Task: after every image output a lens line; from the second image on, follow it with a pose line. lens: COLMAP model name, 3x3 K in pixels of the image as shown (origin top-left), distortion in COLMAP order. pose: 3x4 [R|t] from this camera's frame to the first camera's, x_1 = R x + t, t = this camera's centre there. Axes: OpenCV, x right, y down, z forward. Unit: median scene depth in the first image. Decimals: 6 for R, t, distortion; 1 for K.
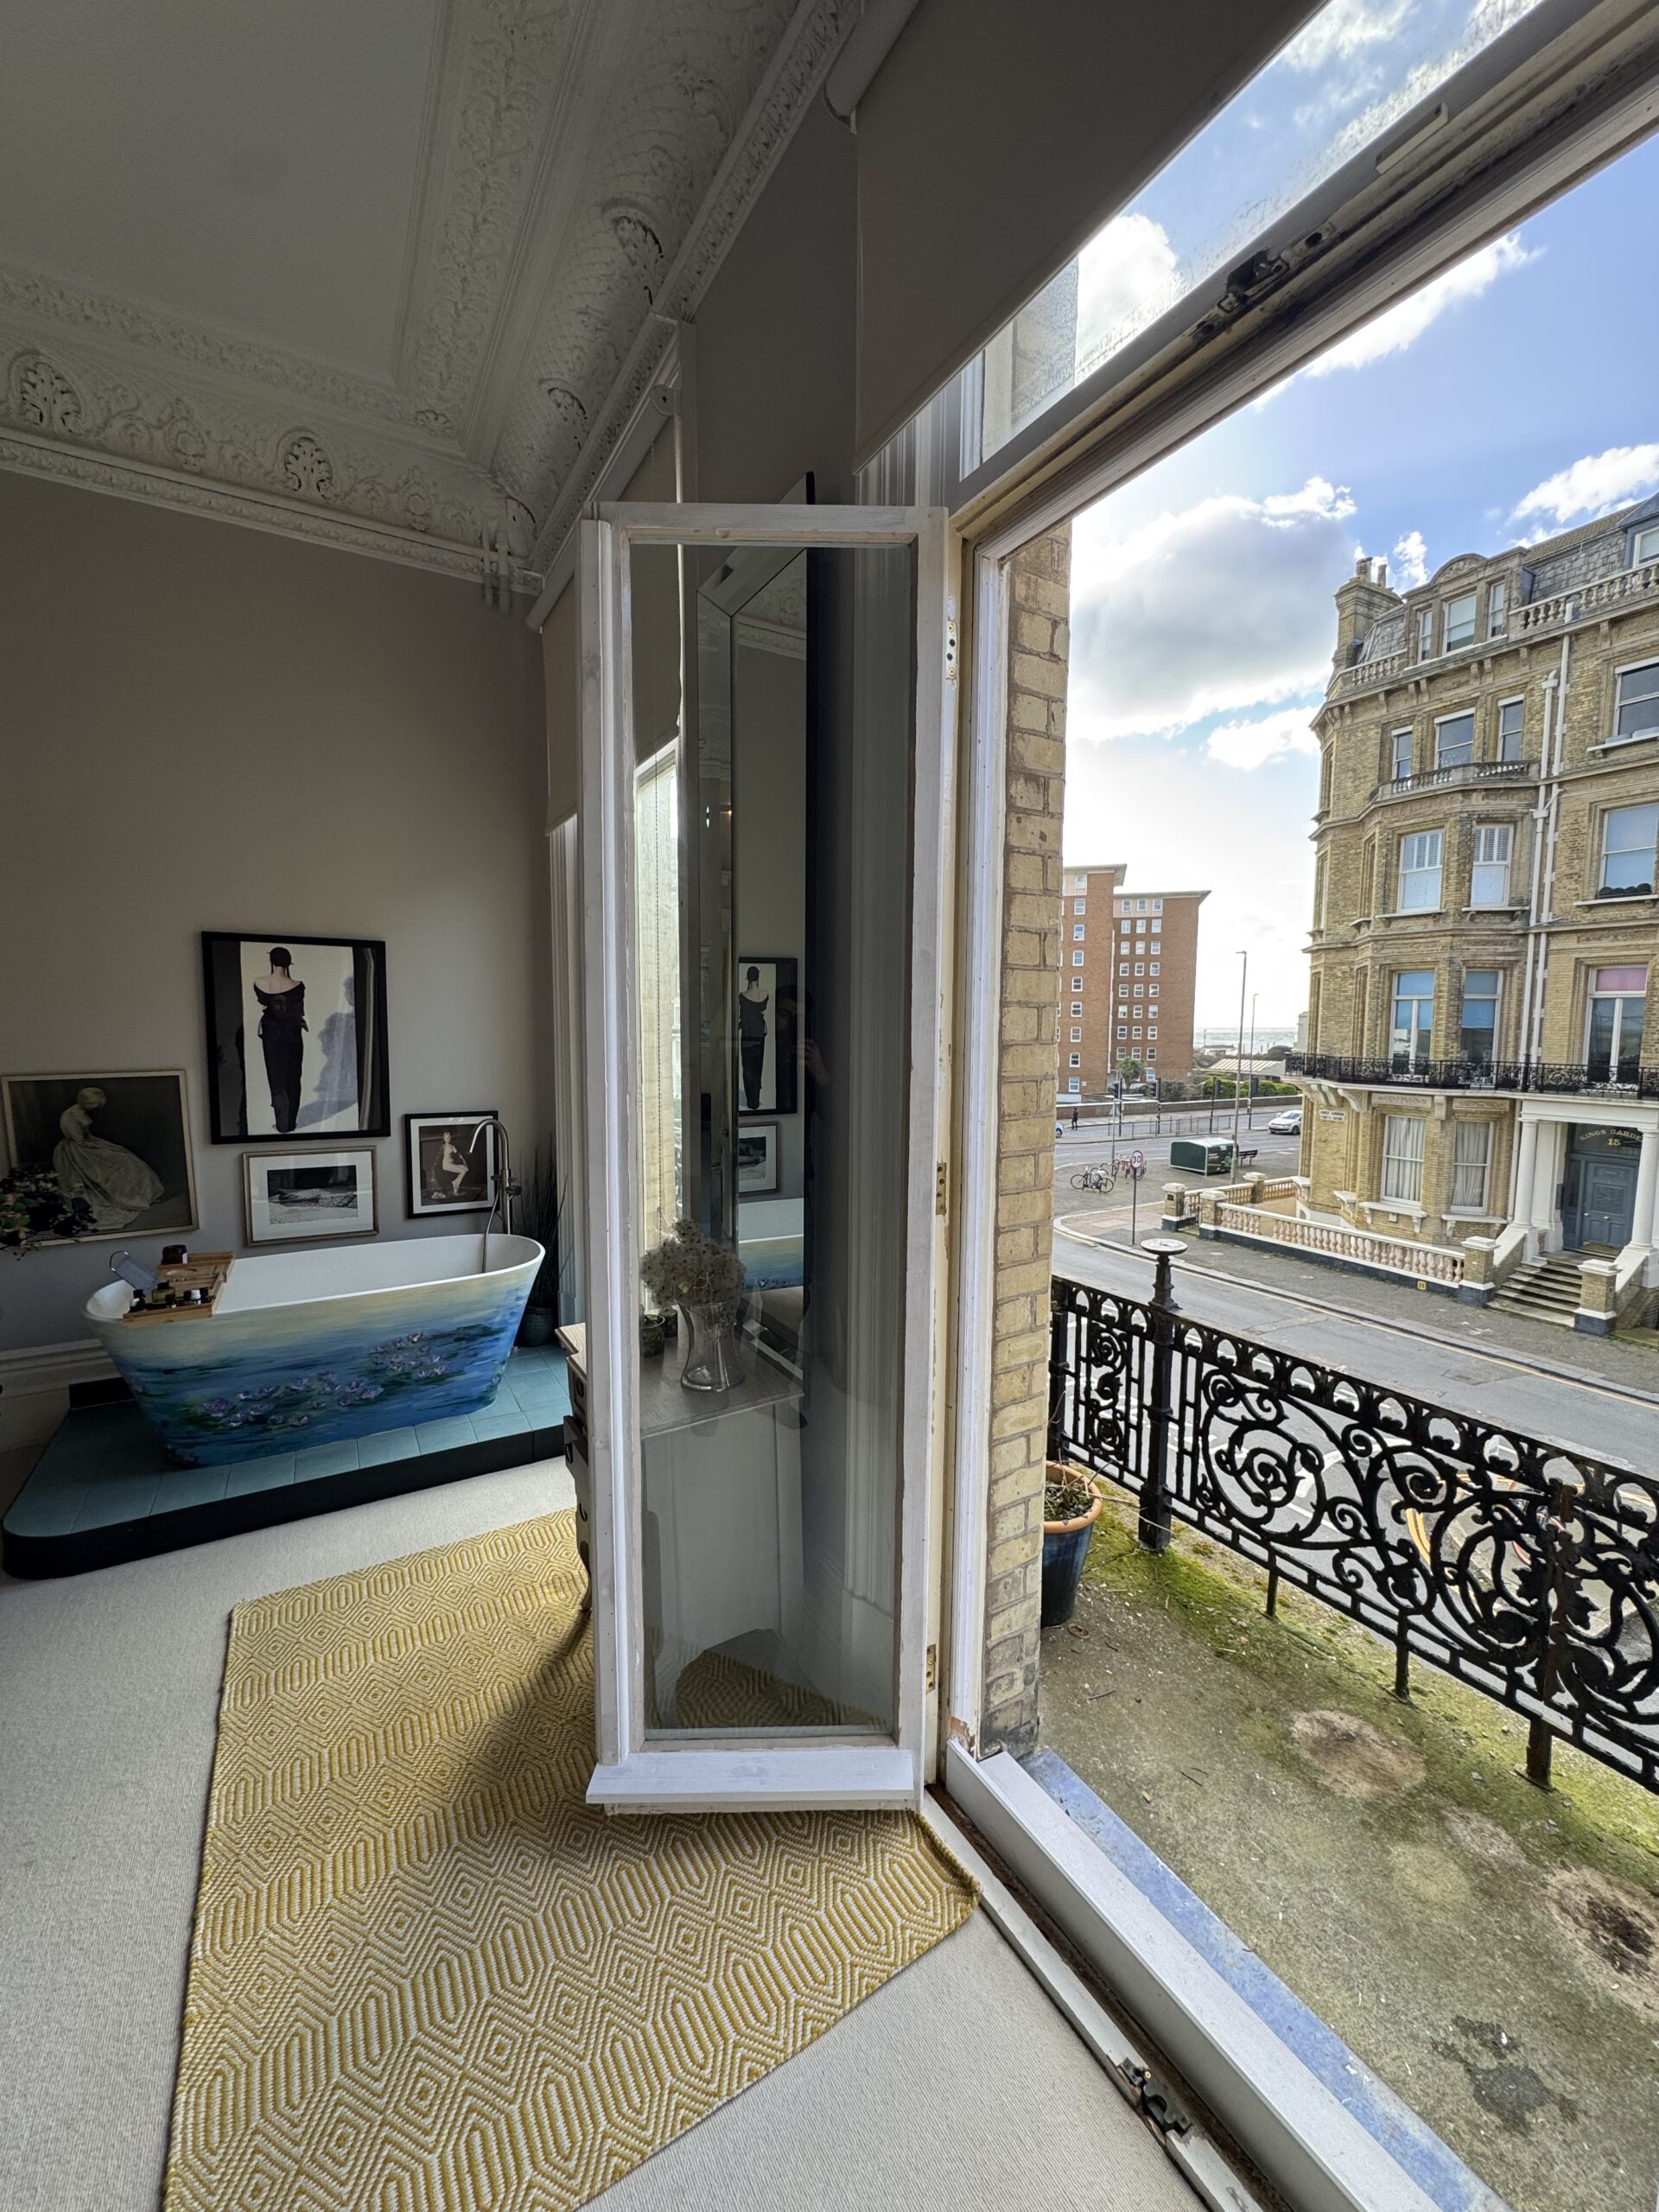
lens RADIAL K [[893.5, 0, 780.5], [0, 893.5, 1110.7], [0, 0, 1]] dist [0.000345, 0.000458]
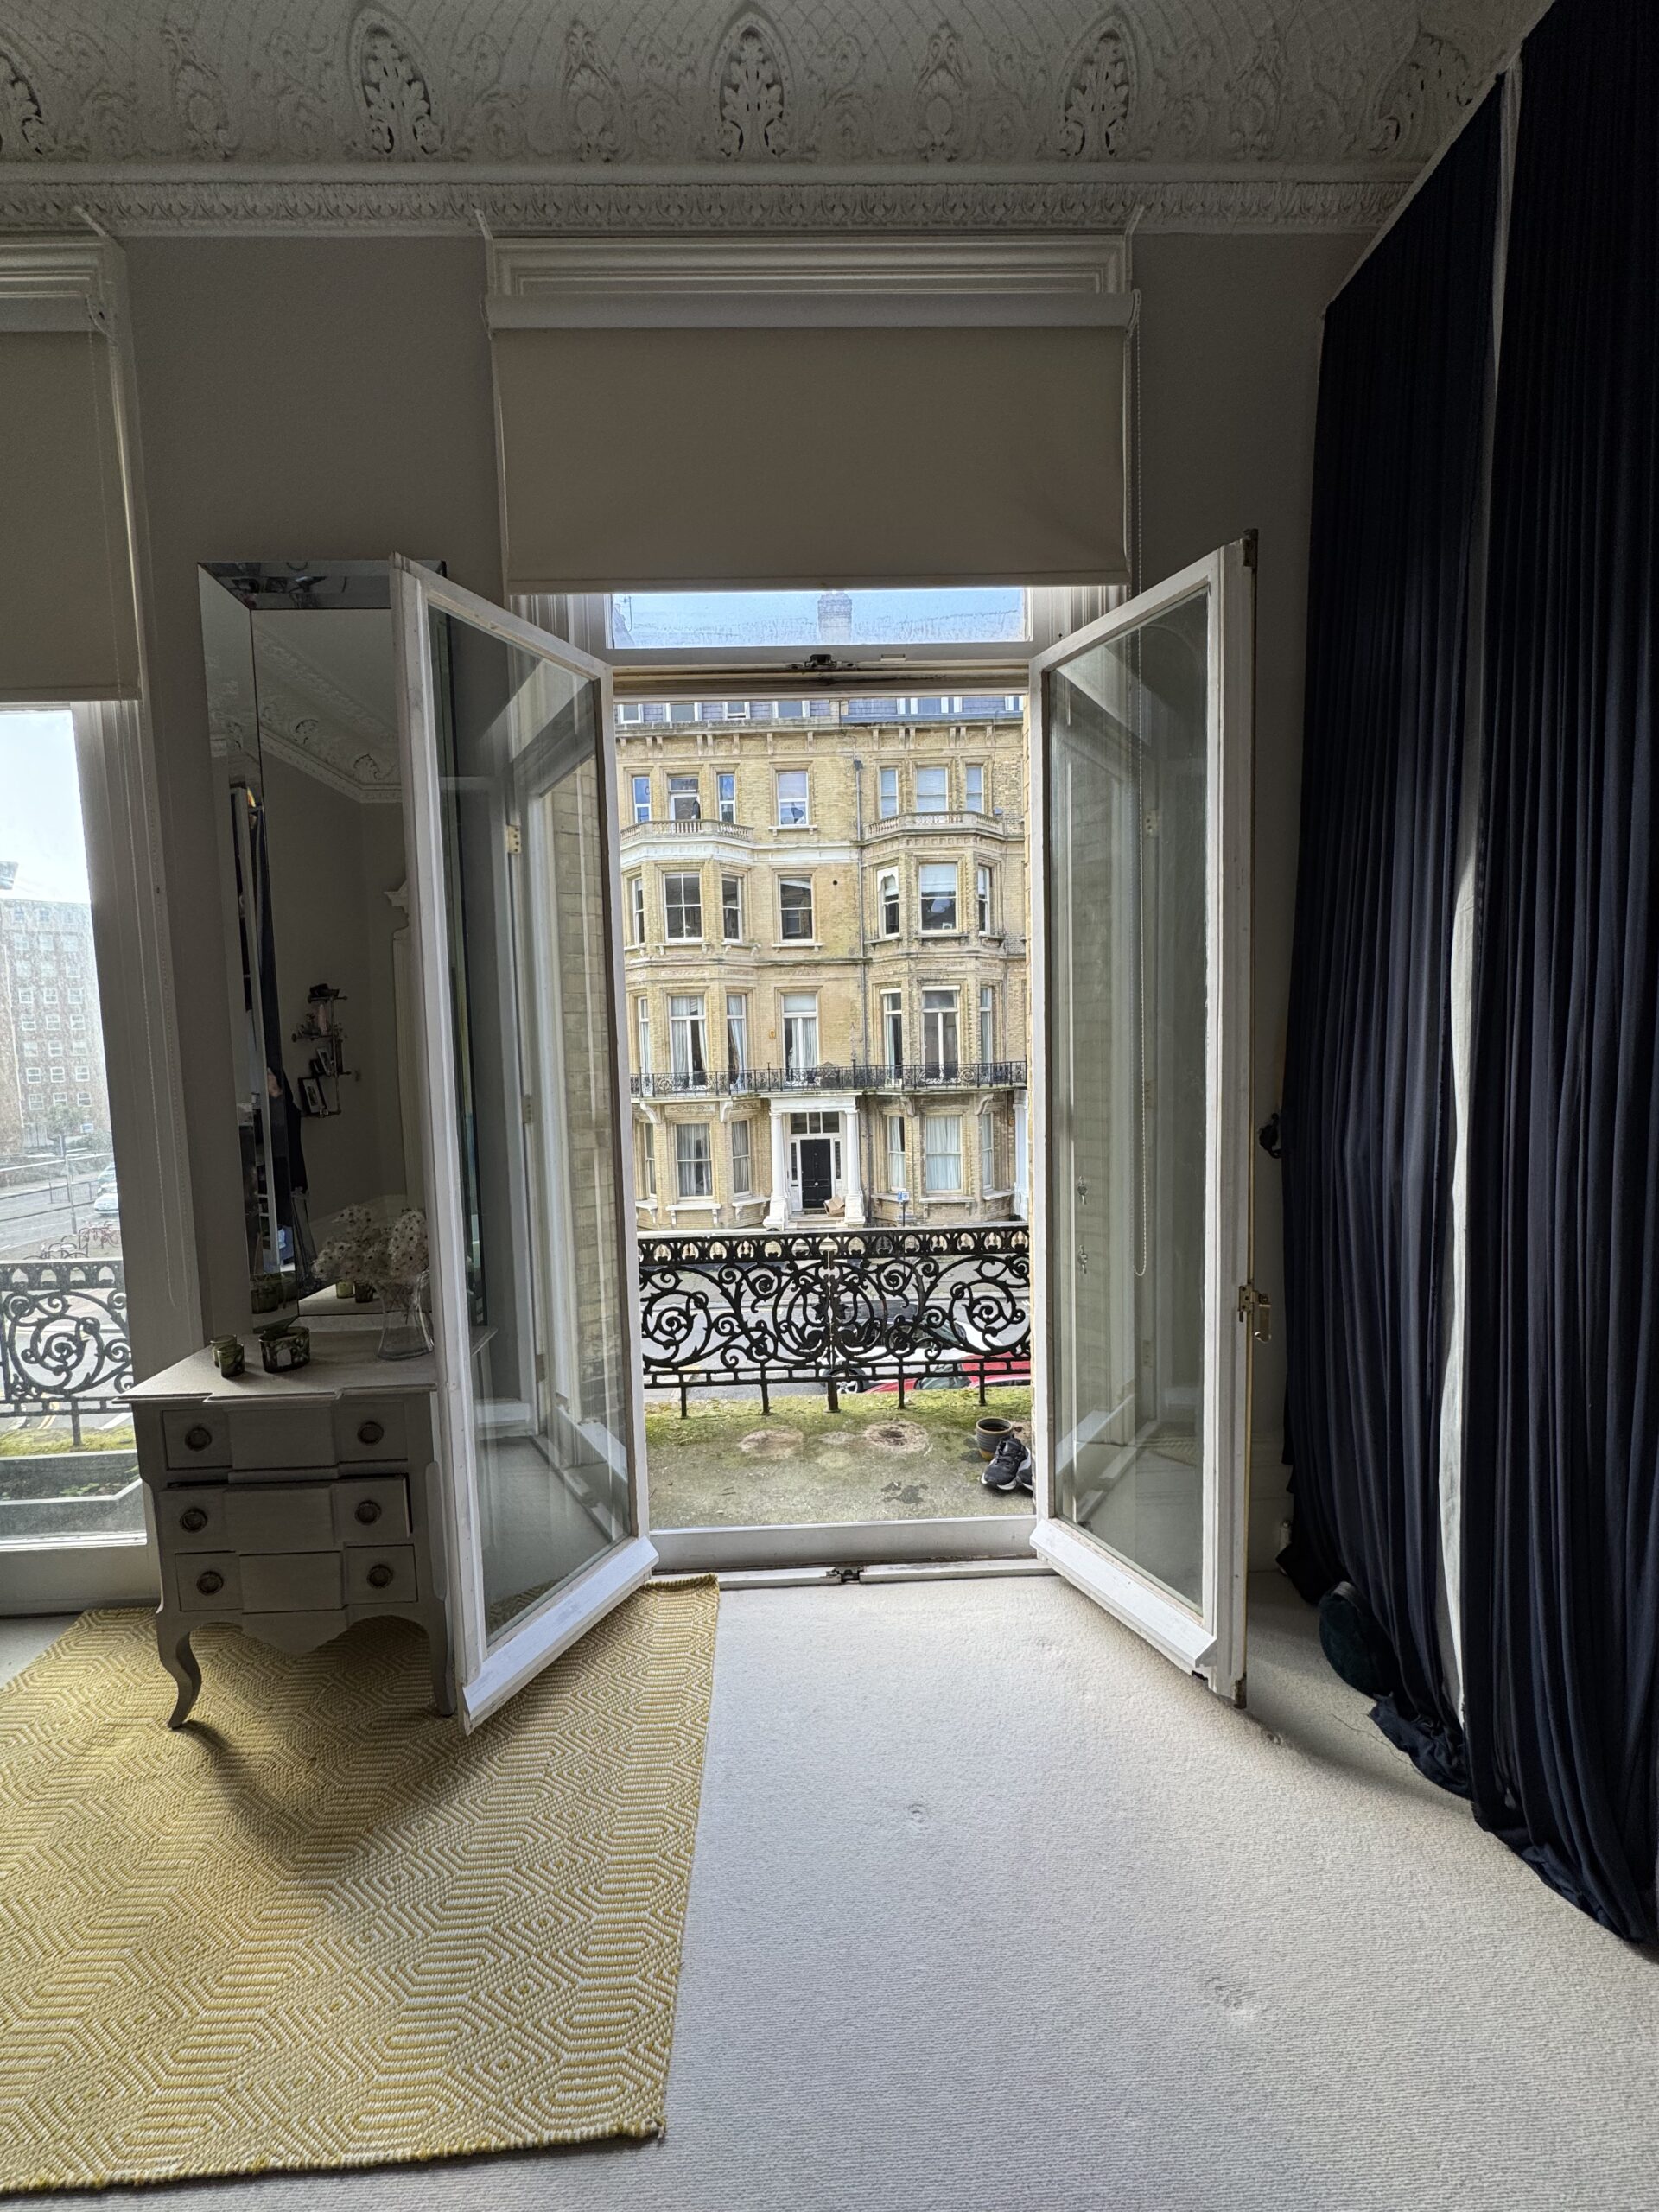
lens RADIAL K [[893.5, 0, 839.9], [0, 893.5, 1109.0], [0, 0, 1]] dist [0.000345, 0.000458]
pose [[0.472188, -0.087289, 0.877166, -0.675942], [0.121146, 0.992069, 0.033509, 0.037702], [-0.873134, 0.090442, 0.479017, 0.008596]]
